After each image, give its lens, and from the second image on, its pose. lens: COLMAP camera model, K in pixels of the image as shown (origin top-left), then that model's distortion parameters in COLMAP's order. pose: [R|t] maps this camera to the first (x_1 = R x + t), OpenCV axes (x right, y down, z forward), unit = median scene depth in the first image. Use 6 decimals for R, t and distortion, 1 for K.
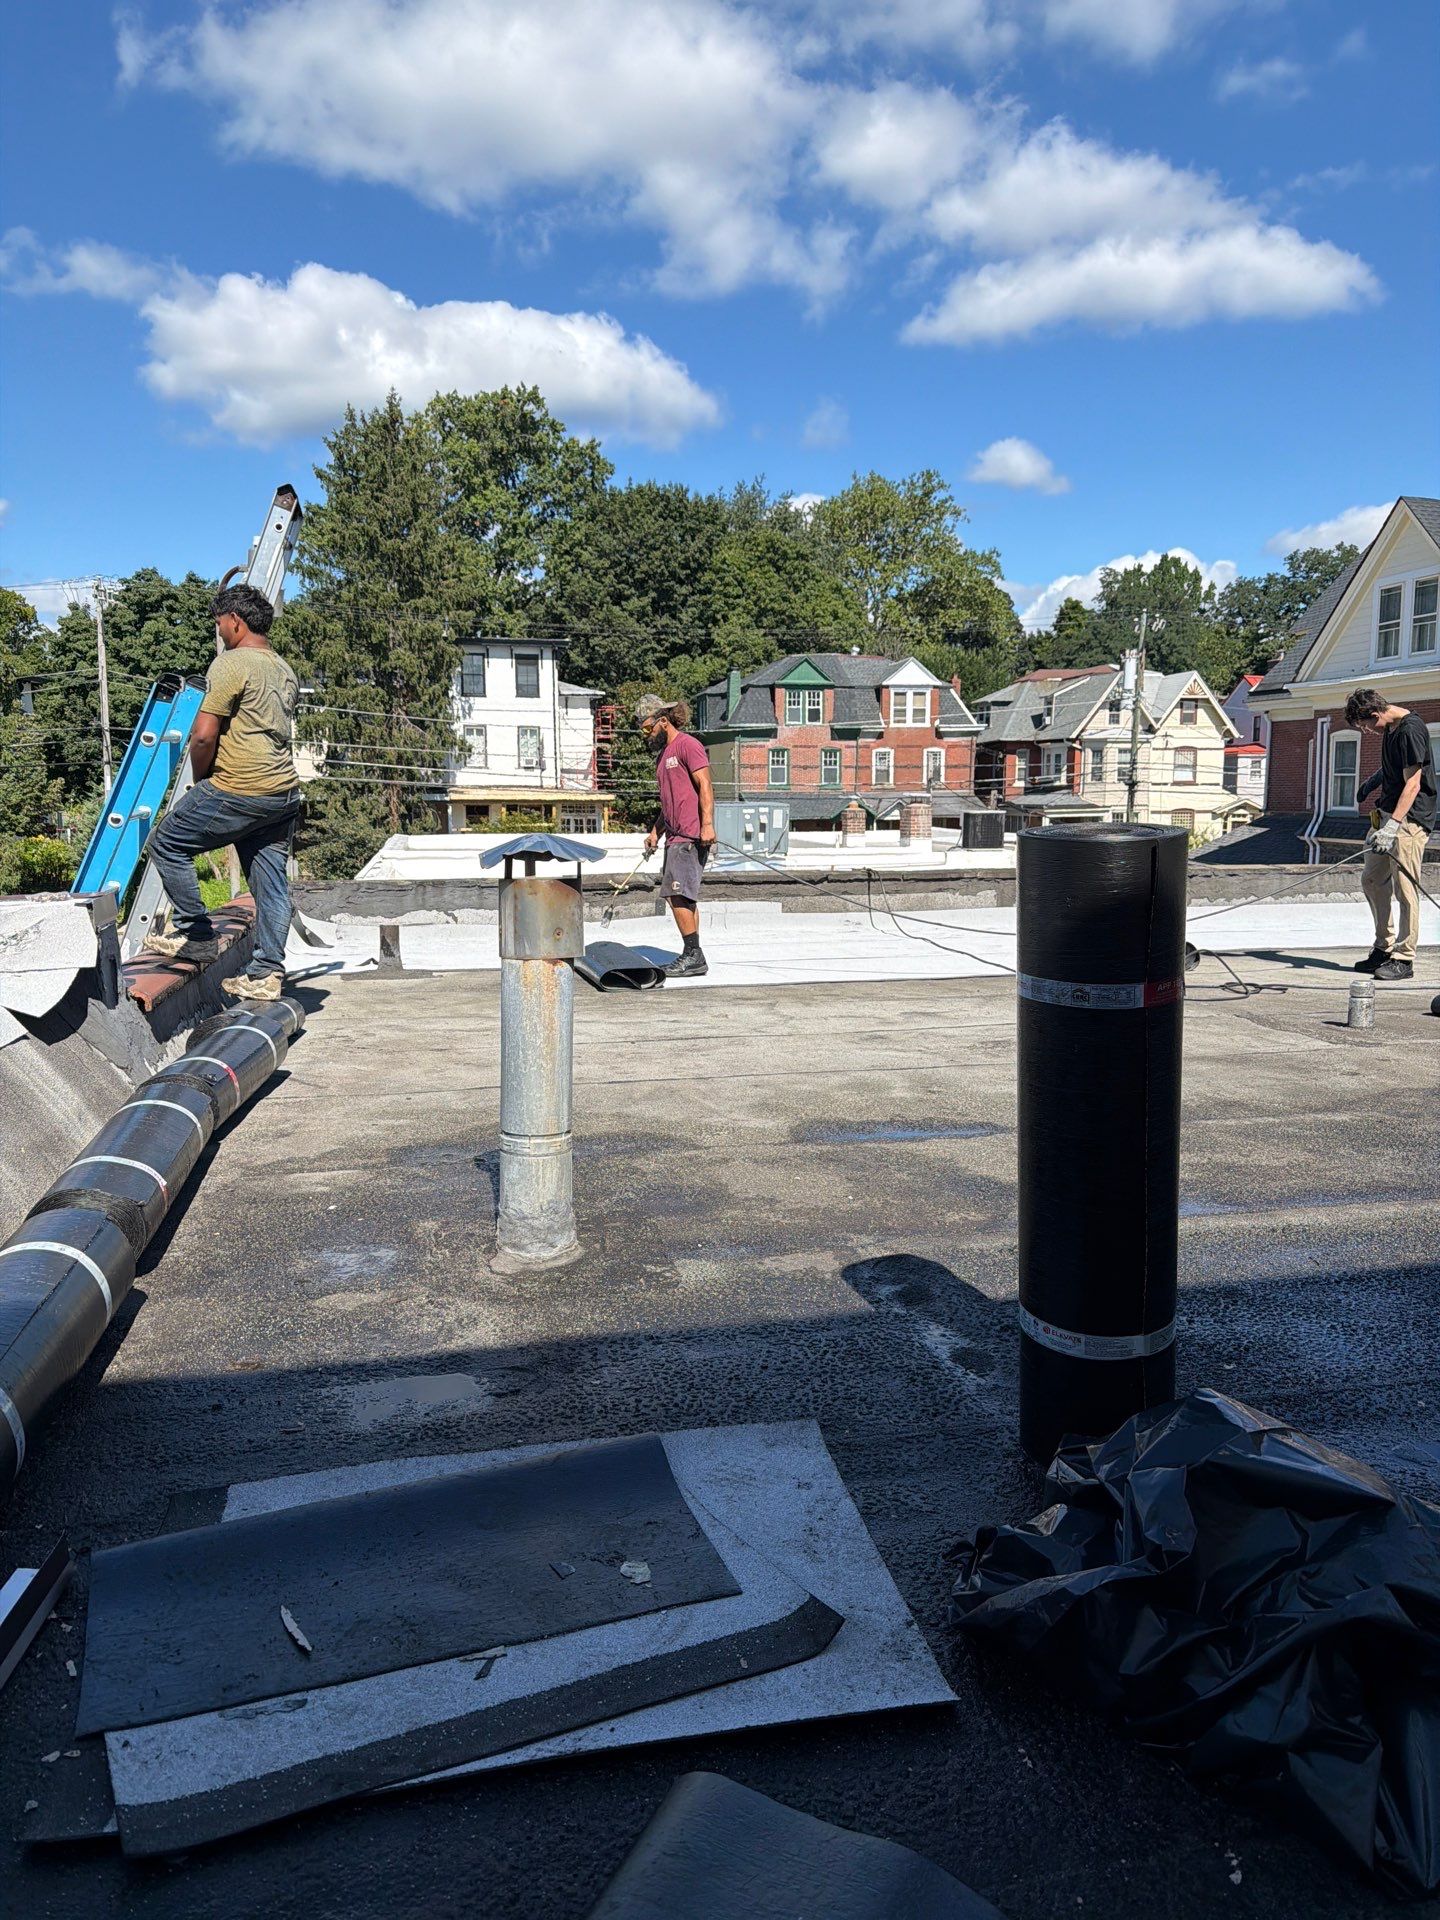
lens RADIAL K [[1337.0, 0, 736.5], [0, 1337.0, 962.7], [0, 0, 1]] dist [0.066313, -0.051632]
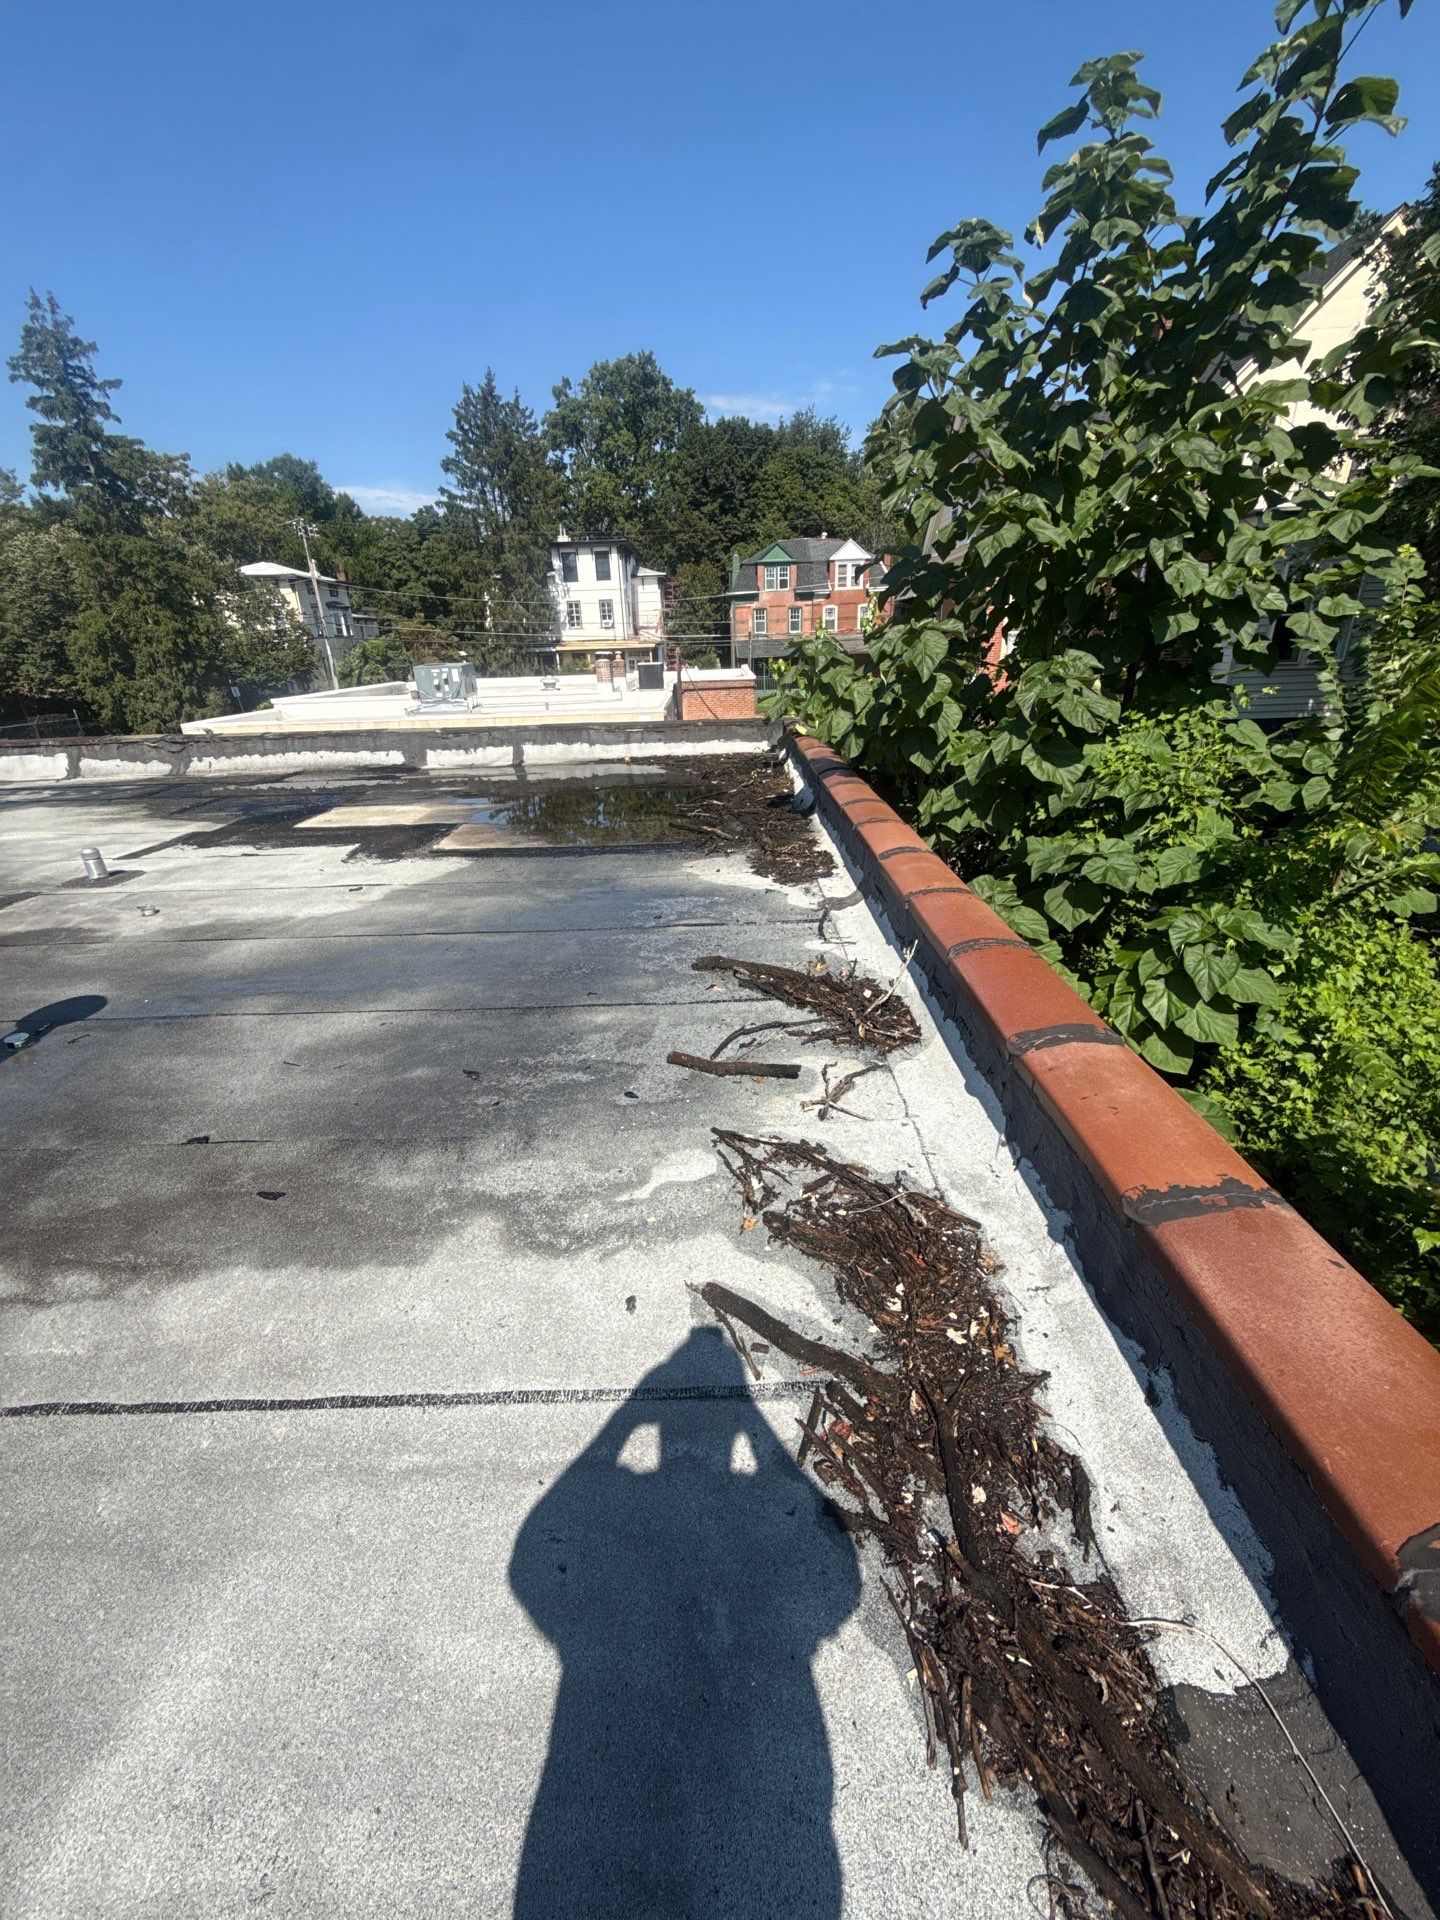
lens RADIAL K [[759.3, 0, 719.3], [0, 759.3, 964.2], [0, 0, 1]] dist [0.002545, -0.001751]
pose [[0.977488, 0.056798, -0.203204, 0.177259], [0.002772, 0.959546, 0.281540, -0.010265], [0.210974, -0.275765, 0.937787, 0.039966]]
